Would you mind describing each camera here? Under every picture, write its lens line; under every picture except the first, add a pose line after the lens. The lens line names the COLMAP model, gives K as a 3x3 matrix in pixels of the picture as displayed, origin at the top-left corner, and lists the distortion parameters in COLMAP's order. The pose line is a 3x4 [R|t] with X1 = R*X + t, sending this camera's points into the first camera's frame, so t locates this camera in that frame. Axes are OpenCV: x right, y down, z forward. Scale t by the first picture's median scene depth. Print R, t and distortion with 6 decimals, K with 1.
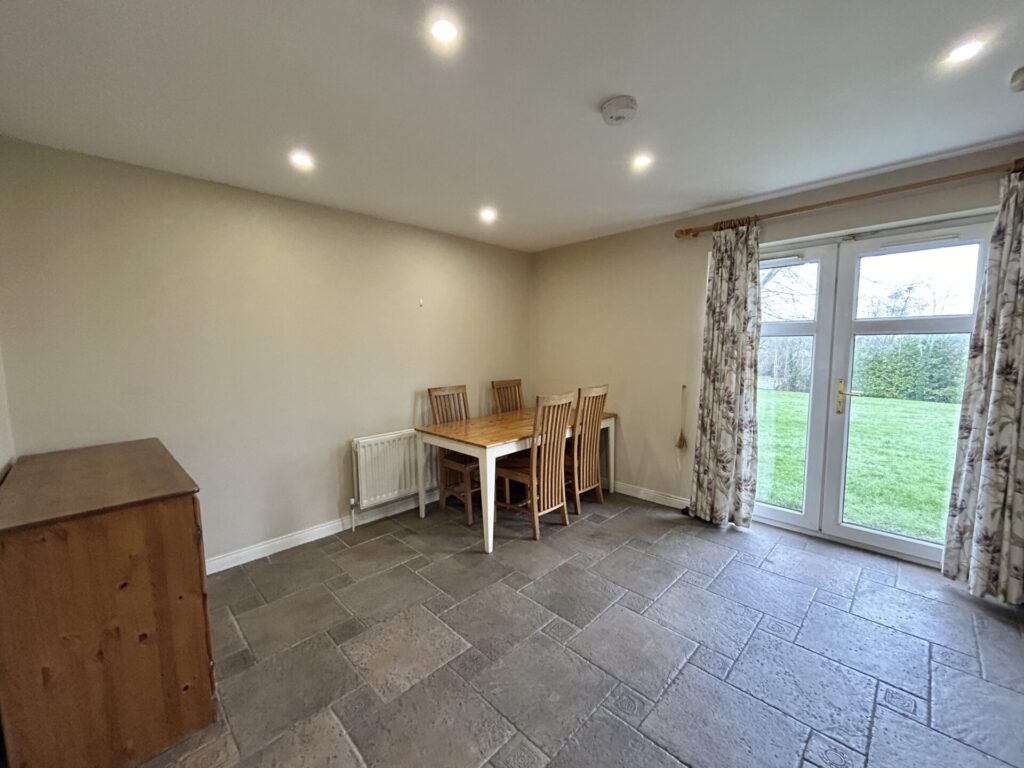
lens RADIAL K [[414.7, 0, 510.1], [0, 414.7, 384.4], [0, 0, 1]] dist [0.001363, 0.000478]
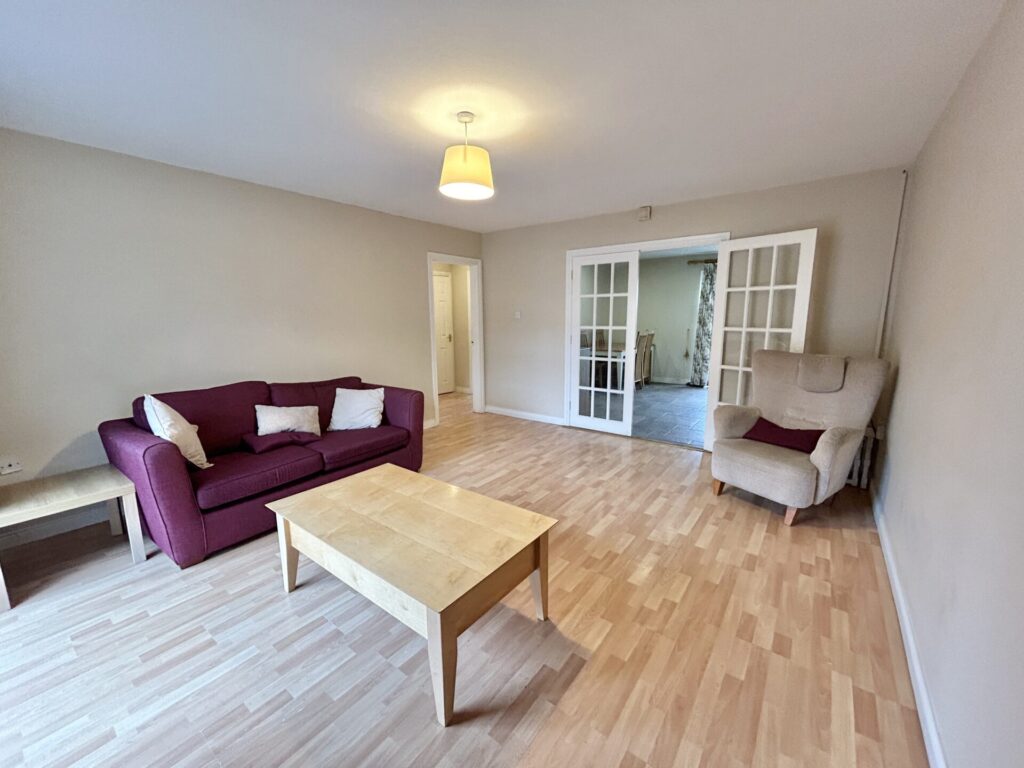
lens RADIAL K [[414.7, 0, 510.1], [0, 414.7, 384.4], [0, 0, 1]] dist [0.001363, 0.000478]
pose [[0.988955, -0.015887, 0.147362, -1.004372], [0.006729, 0.998026, 0.062434, 0.176003], [-0.148063, -0.060753, 0.987110, -1.268089]]
